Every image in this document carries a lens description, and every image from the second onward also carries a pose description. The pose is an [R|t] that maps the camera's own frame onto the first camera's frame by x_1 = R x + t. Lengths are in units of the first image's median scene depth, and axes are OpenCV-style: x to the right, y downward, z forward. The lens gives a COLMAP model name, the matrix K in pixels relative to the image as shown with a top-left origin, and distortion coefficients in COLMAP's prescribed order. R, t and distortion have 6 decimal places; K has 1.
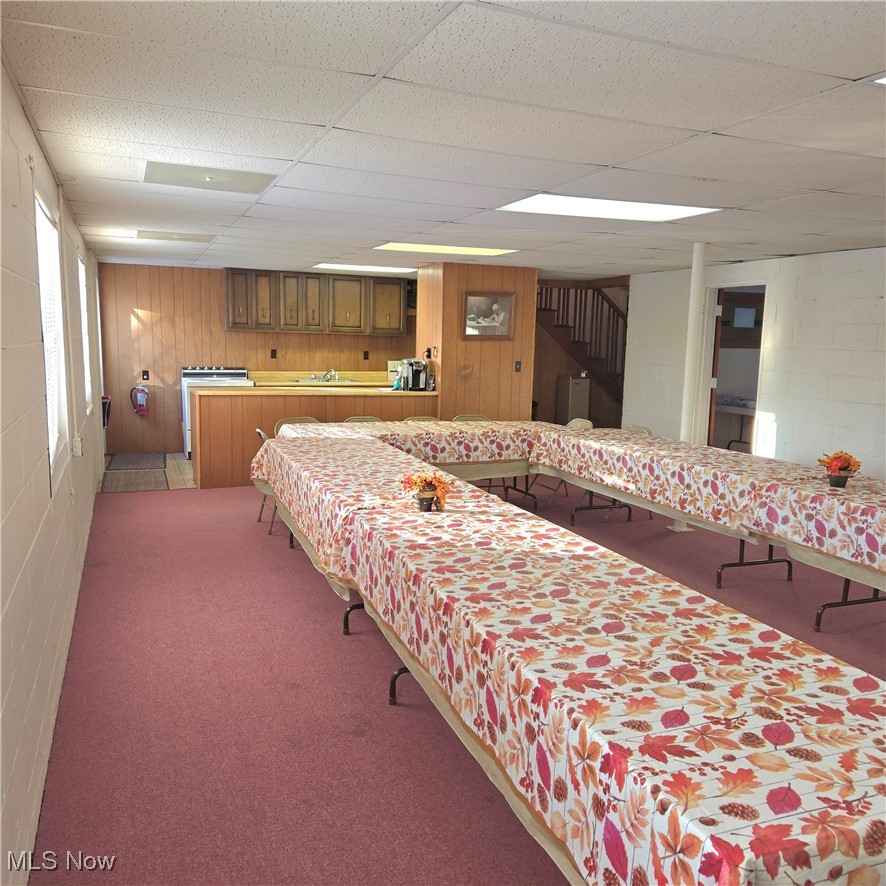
lens RADIAL K [[759.3, 0, 445.3], [0, 759.3, 444.1], [0, 0, 1]] dist [0.020994, 0.005922]
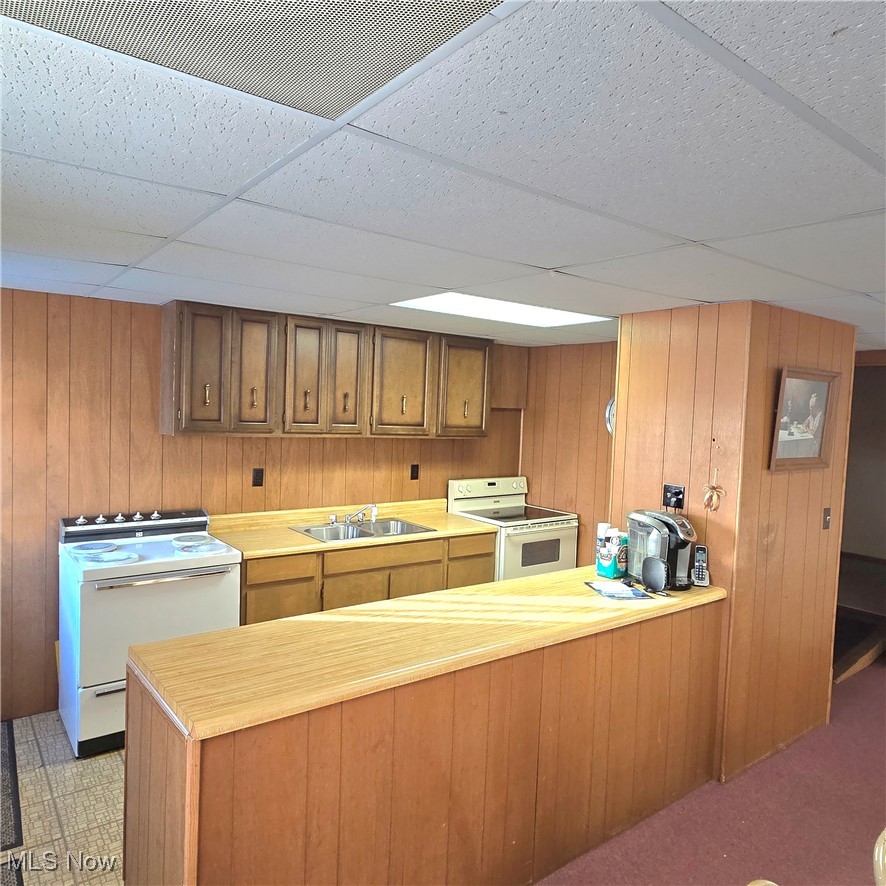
lens RADIAL K [[669.4, 0, 440.6], [0, 669.4, 438.7], [0, 0, 1]] dist [0.007886, 0.000665]
pose [[0.970744, 0.000756, 0.240115, -0.223340], [0.020302, 0.996156, -0.085213, -0.108027], [-0.239257, 0.087594, 0.966997, 0.561565]]
